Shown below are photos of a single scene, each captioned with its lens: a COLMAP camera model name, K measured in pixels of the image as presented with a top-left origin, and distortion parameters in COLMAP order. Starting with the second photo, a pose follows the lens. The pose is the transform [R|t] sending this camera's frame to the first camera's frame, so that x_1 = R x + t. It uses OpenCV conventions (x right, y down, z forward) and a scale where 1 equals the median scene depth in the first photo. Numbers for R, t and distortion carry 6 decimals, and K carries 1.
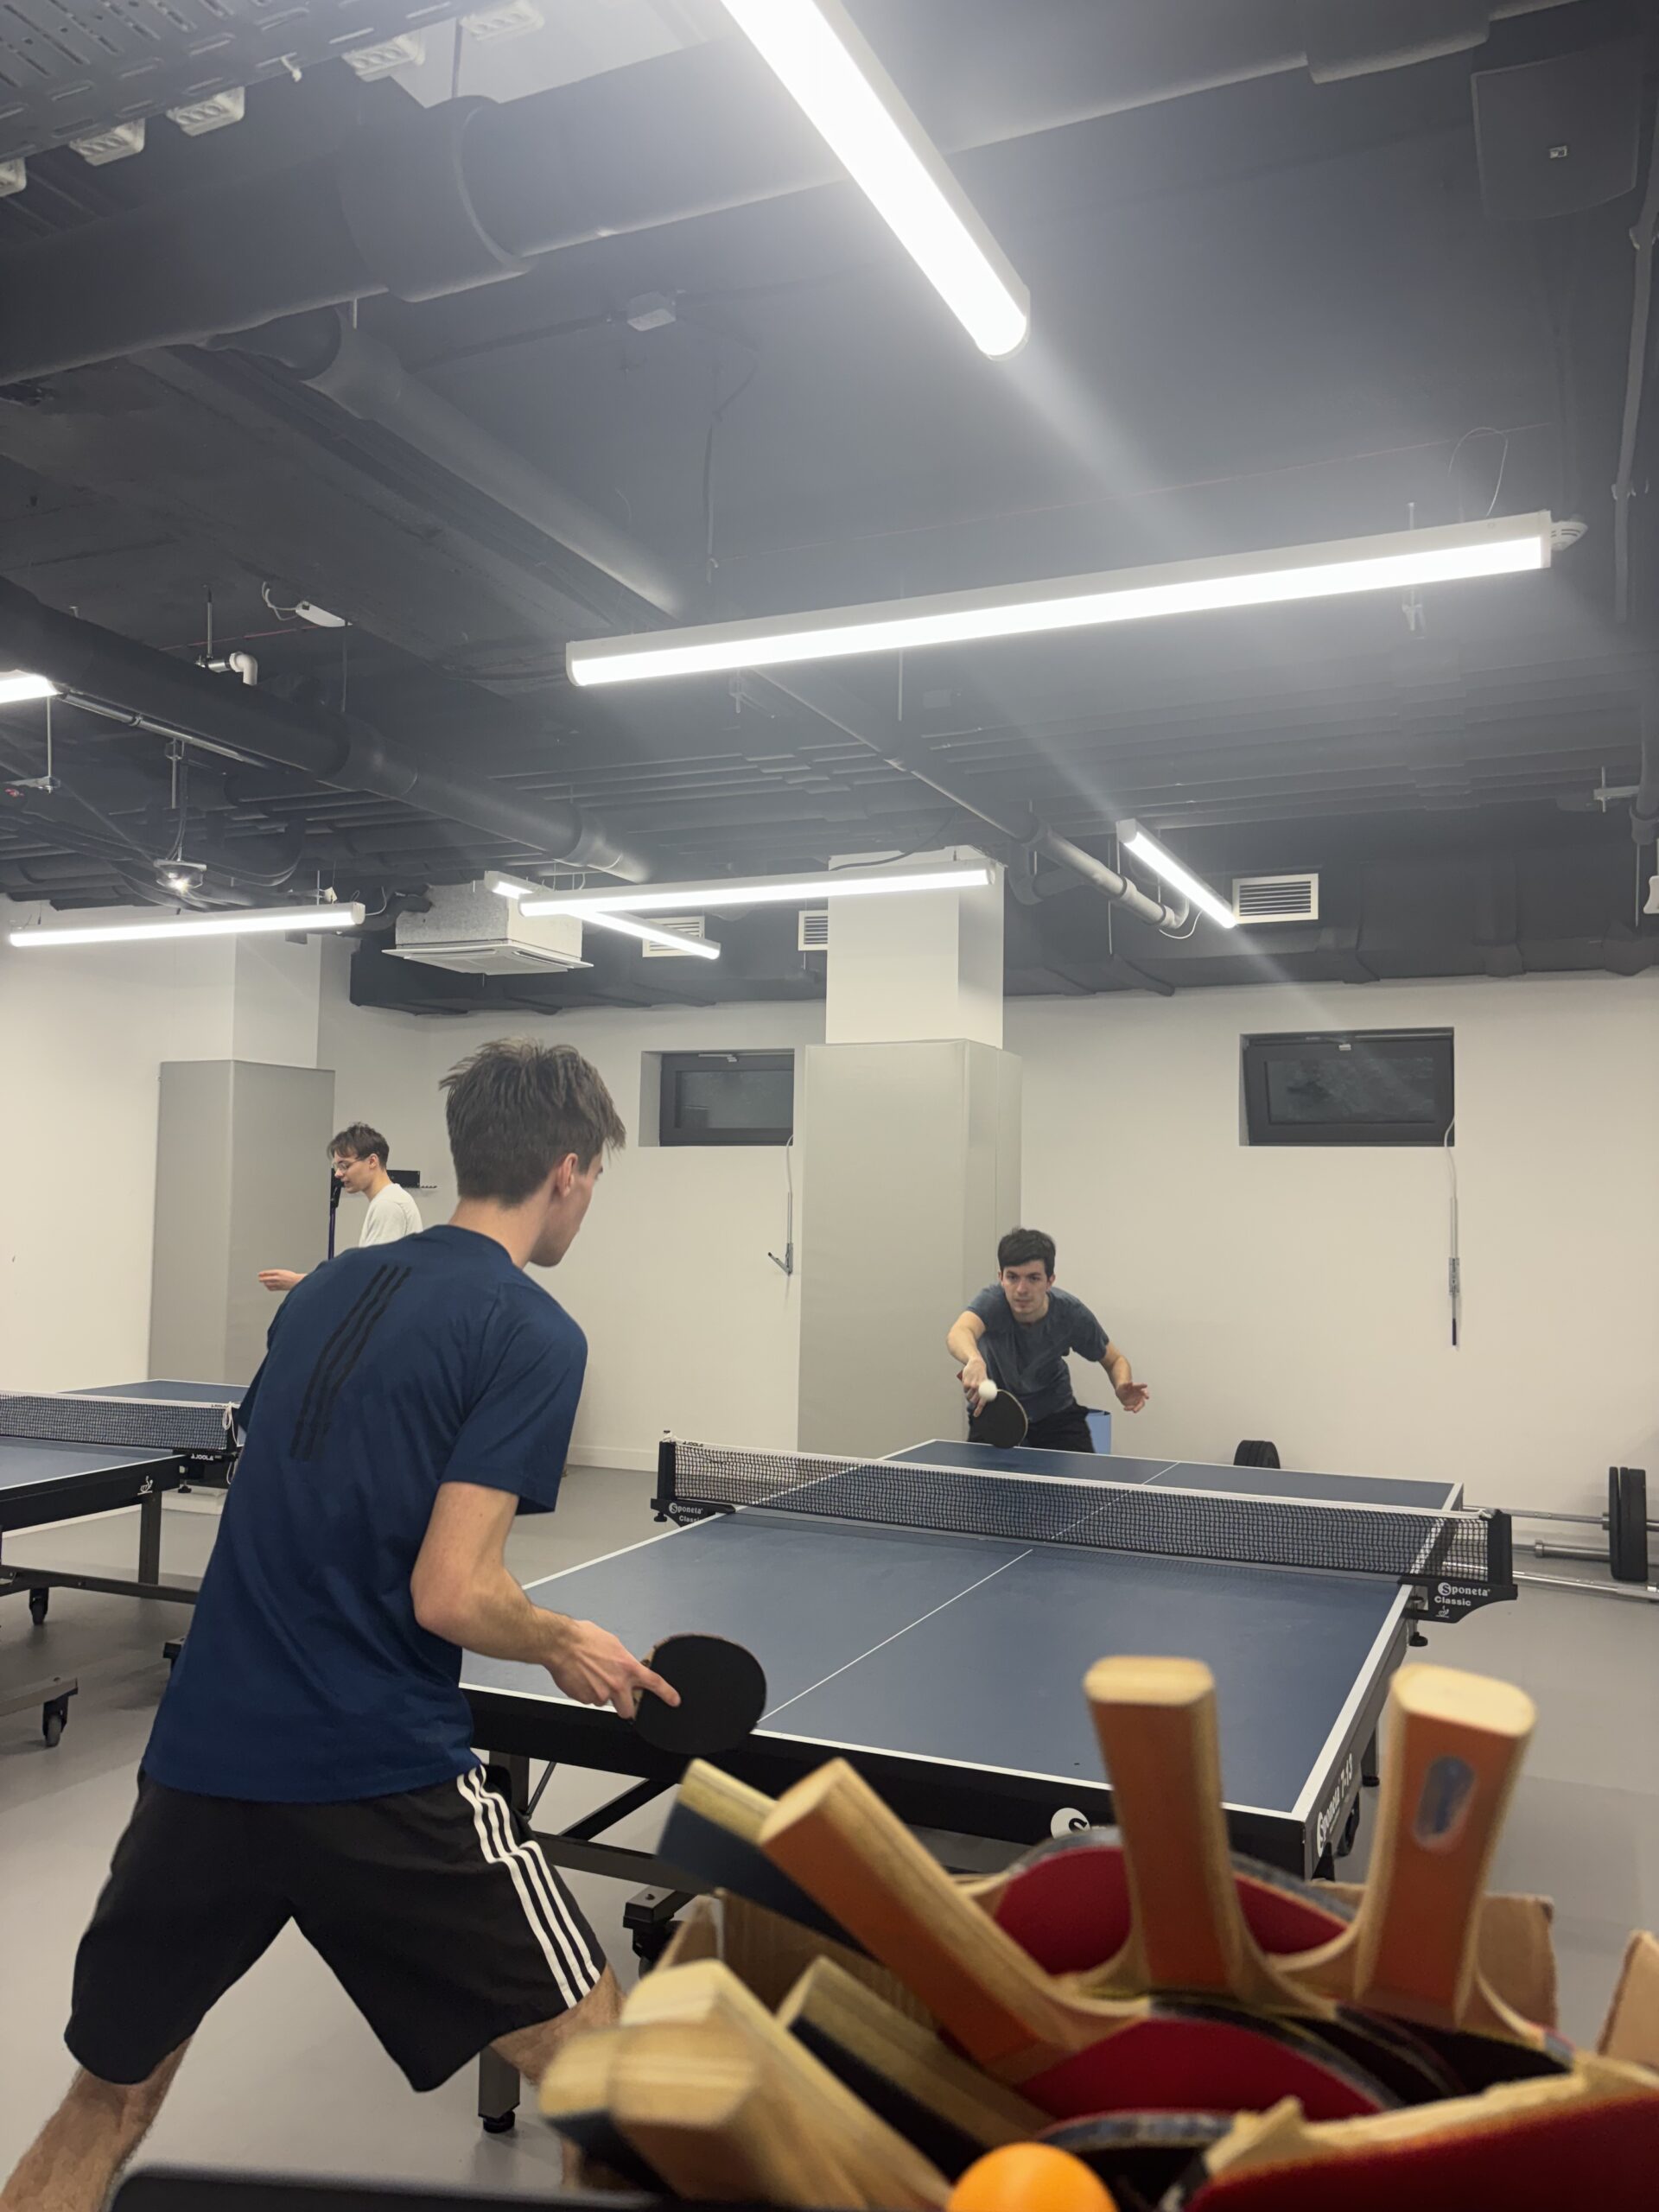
lens RADIAL K [[1660.8, 0, 869.7], [0, 1660.8, 1102.6], [0, 0, 1]] dist [0.054238, -0.077536]
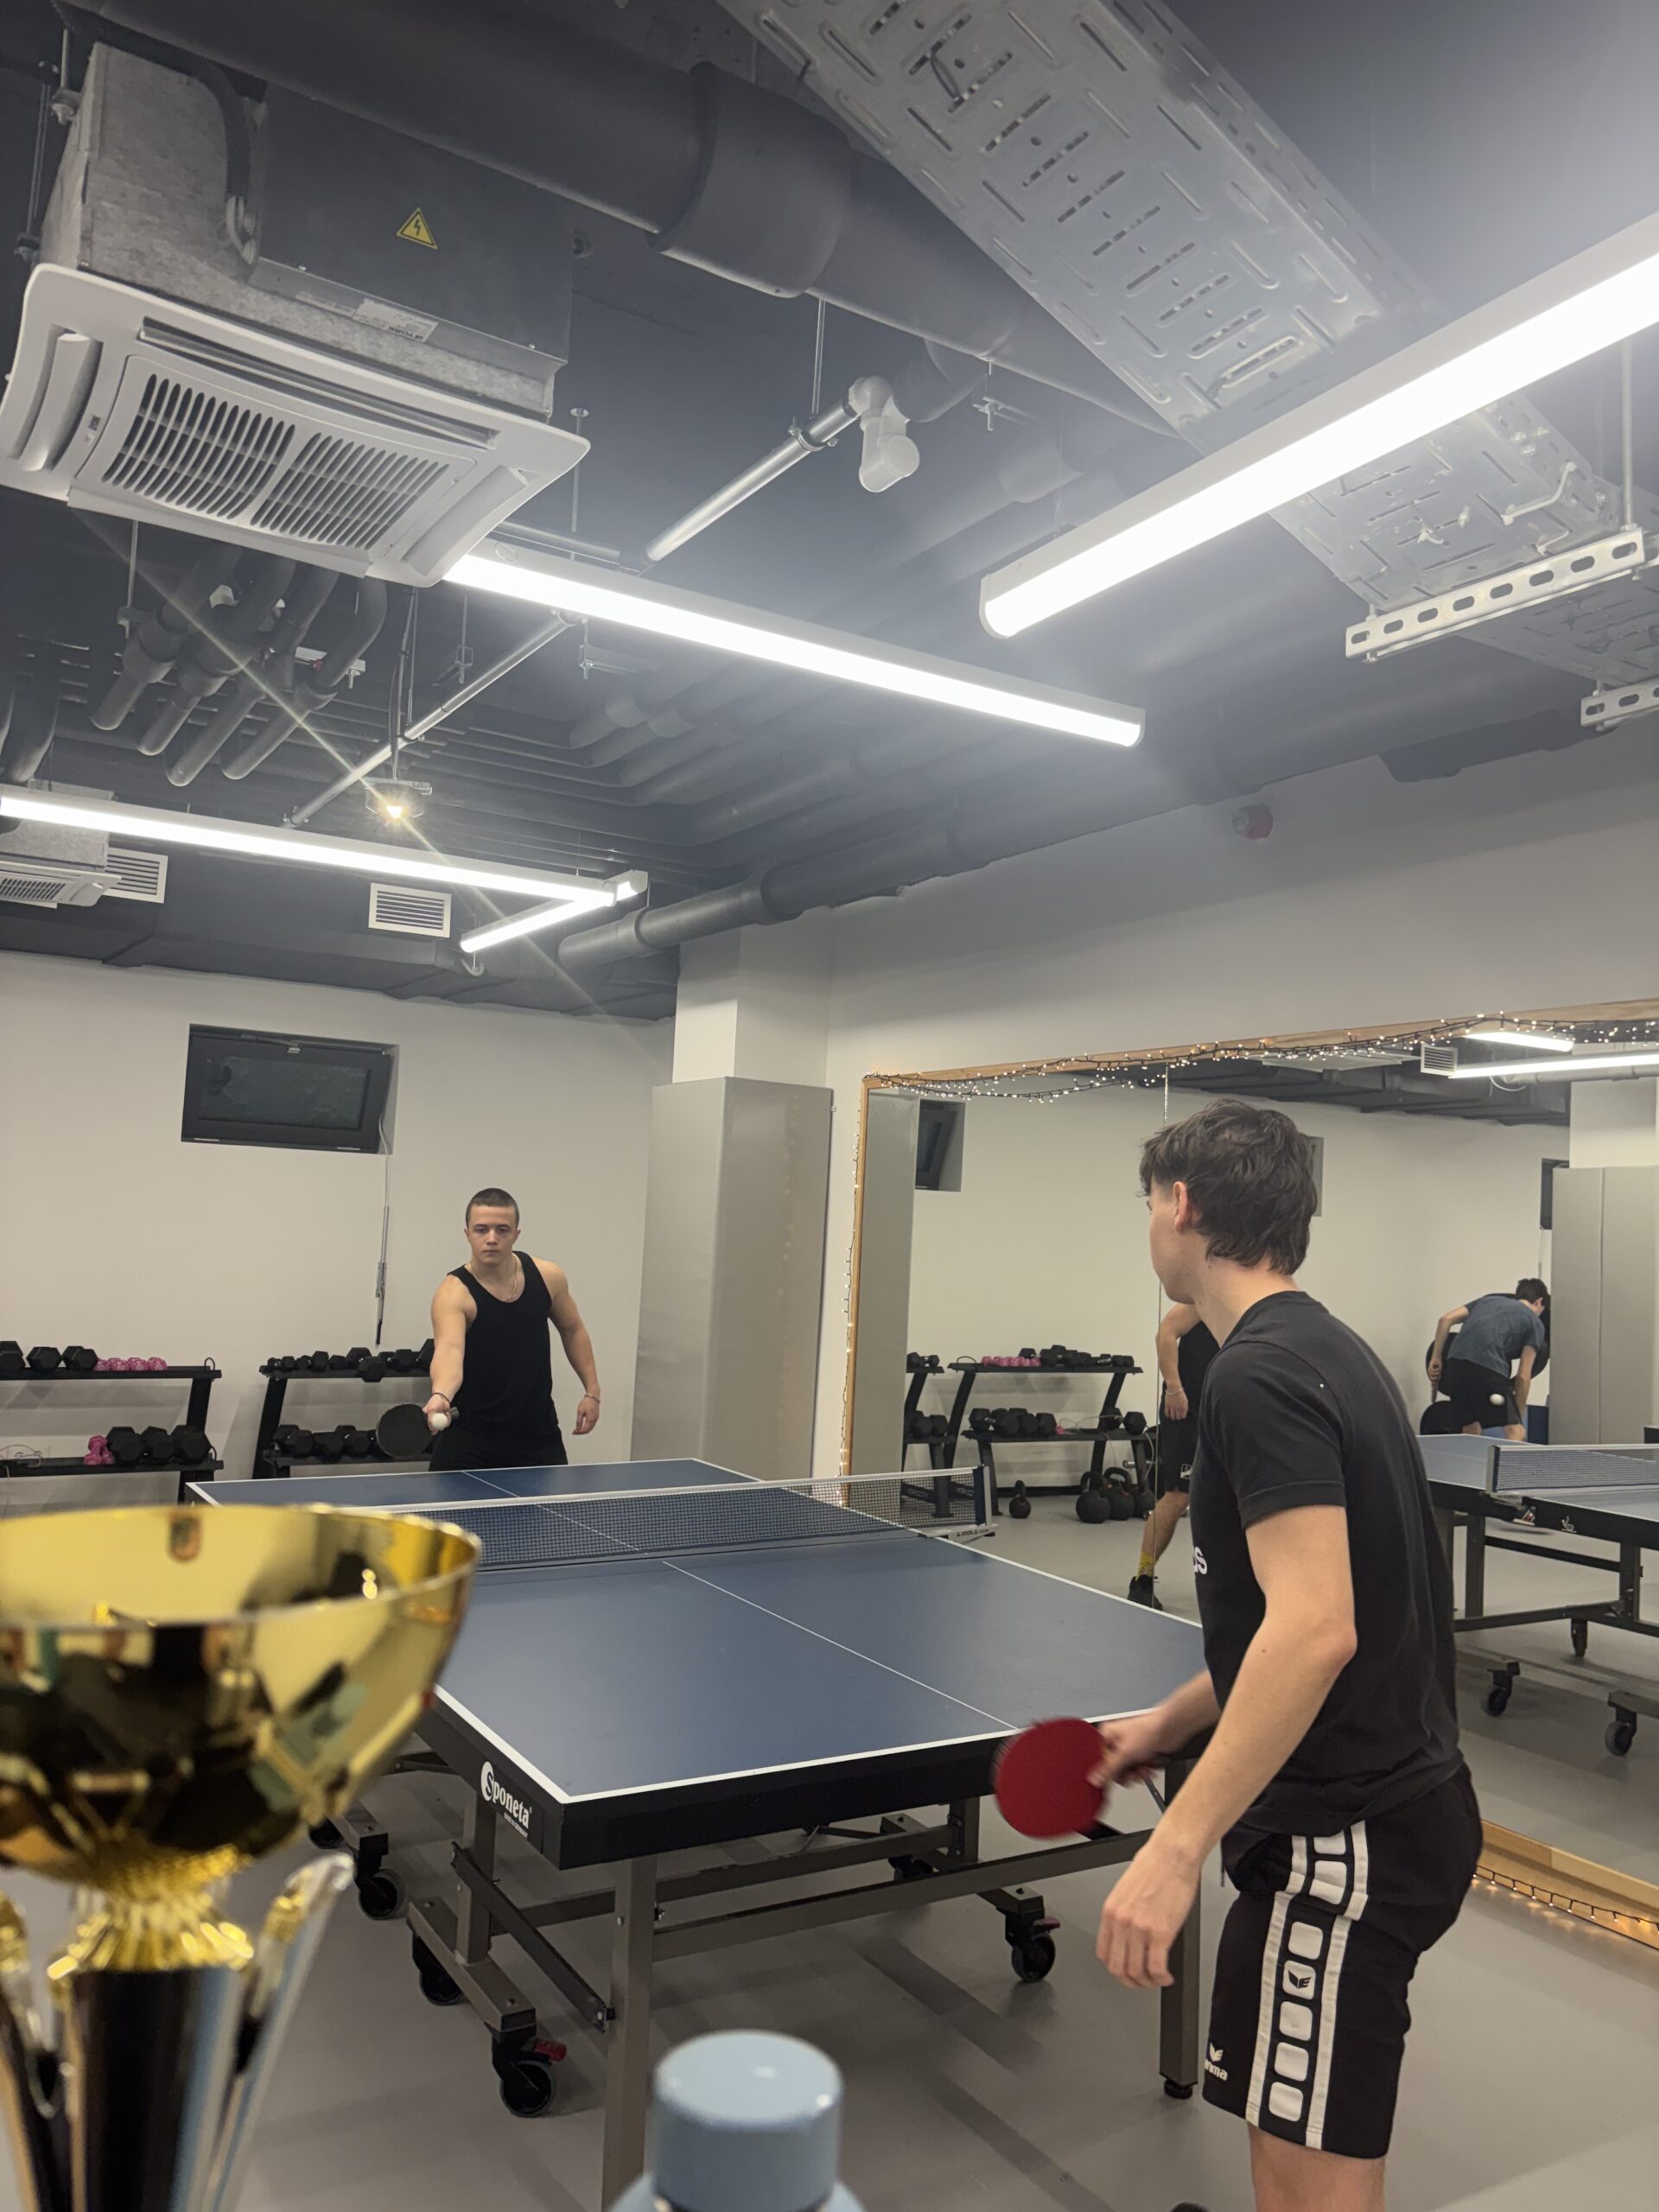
lens RADIAL K [[1656.6, 0, 850.6], [0, 1656.6, 1098.8], [0, 0, 1]] dist [0.052888, -0.077280]
pose [[0.577149, 0.071117, 0.813536, -0.602127], [-0.075387, 0.996587, -0.033637, 0.008407], [-0.813152, -0.041917, 0.580541, 0.281382]]
